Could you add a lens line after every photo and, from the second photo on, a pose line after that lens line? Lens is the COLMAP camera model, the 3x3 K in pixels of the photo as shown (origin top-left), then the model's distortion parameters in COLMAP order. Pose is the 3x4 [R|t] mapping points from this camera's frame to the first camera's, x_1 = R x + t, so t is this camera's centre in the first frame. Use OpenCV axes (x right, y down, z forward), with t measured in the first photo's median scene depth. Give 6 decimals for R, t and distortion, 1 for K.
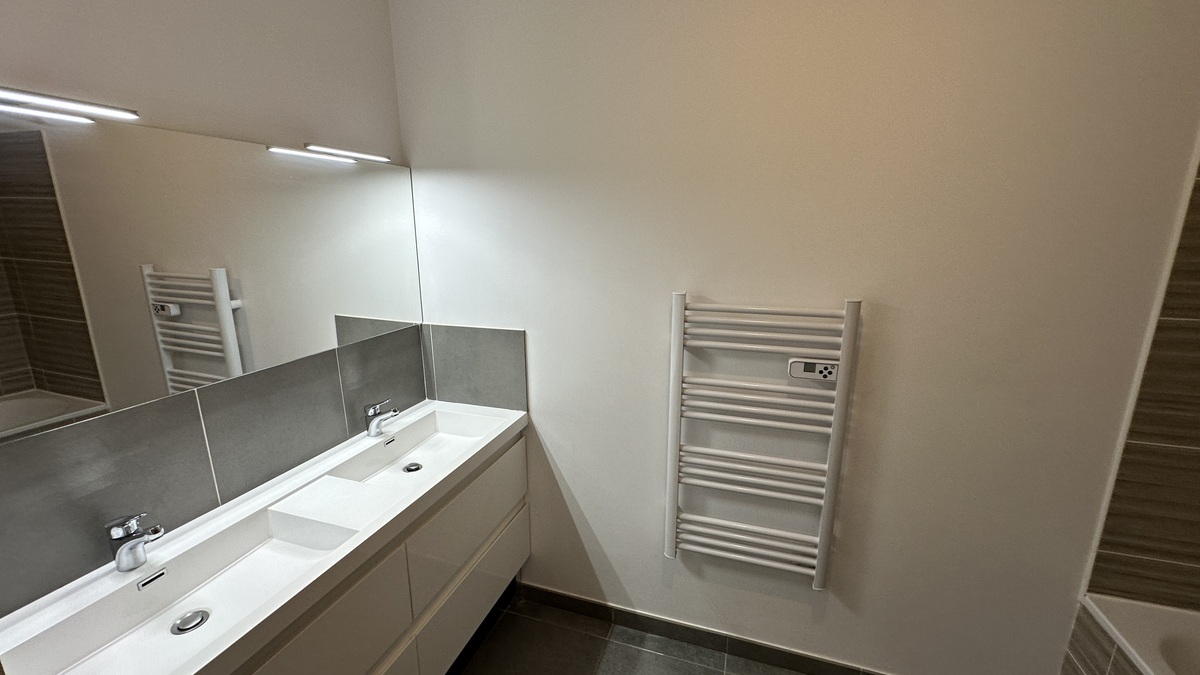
lens RADIAL K [[475.3, 0, 602.2], [0, 475.3, 338.1], [0, 0, 1]] dist [-0.006363, 0.001523]
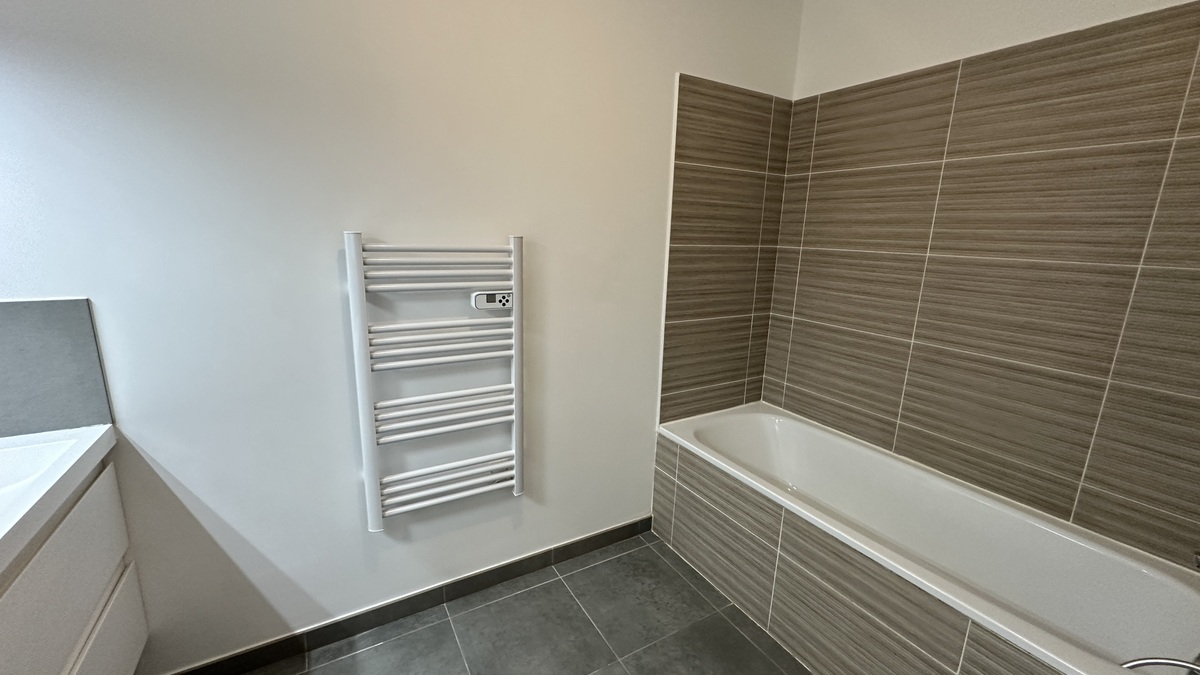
lens RADIAL K [[475.3, 0, 596.6], [0, 475.3, 338.5], [0, 0, 1]] dist [-0.006363, 0.001523]
pose [[0.658051, -0.140410, 0.739766, -0.217636], [0.141238, 0.988039, 0.061896, 0.108939], [-0.739609, 0.063752, 0.670011, 0.061244]]
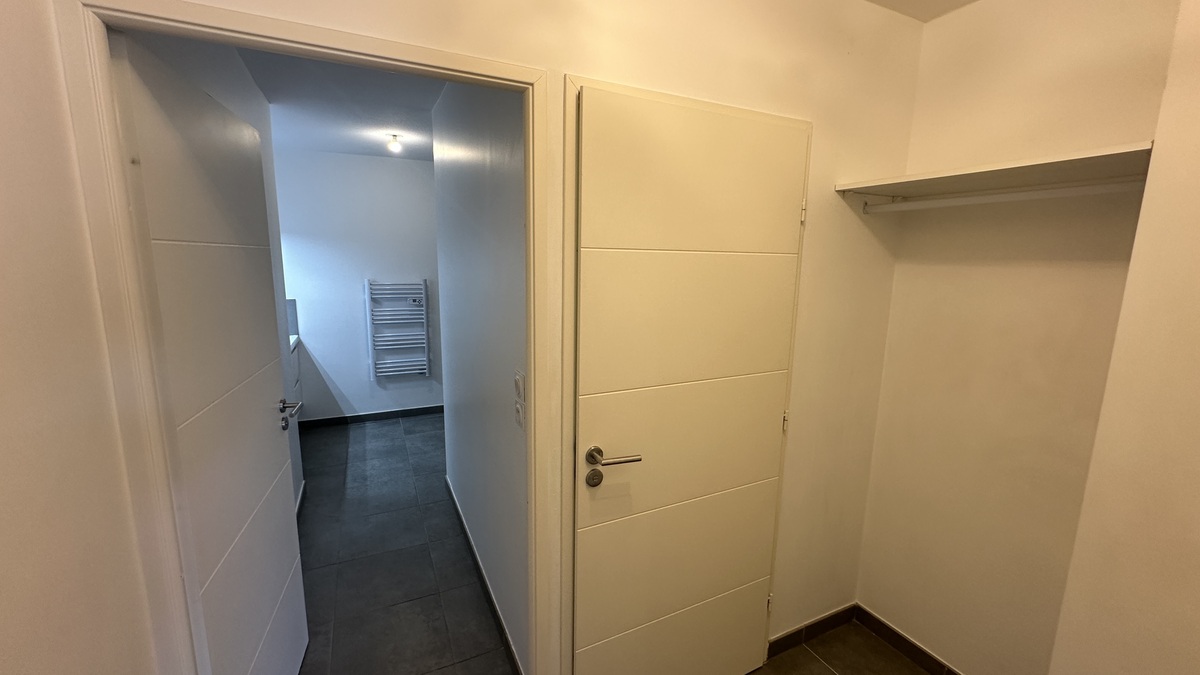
lens RADIAL K [[475.3, 0, 593.8], [0, 475.3, 339.4], [0, 0, 1]] dist [-0.006363, 0.001523]
pose [[0.718917, -0.101153, 0.687696, -0.835996], [0.136098, 0.990689, 0.003443, 0.427008], [-0.681642, 0.091118, 0.725990, -1.926983]]
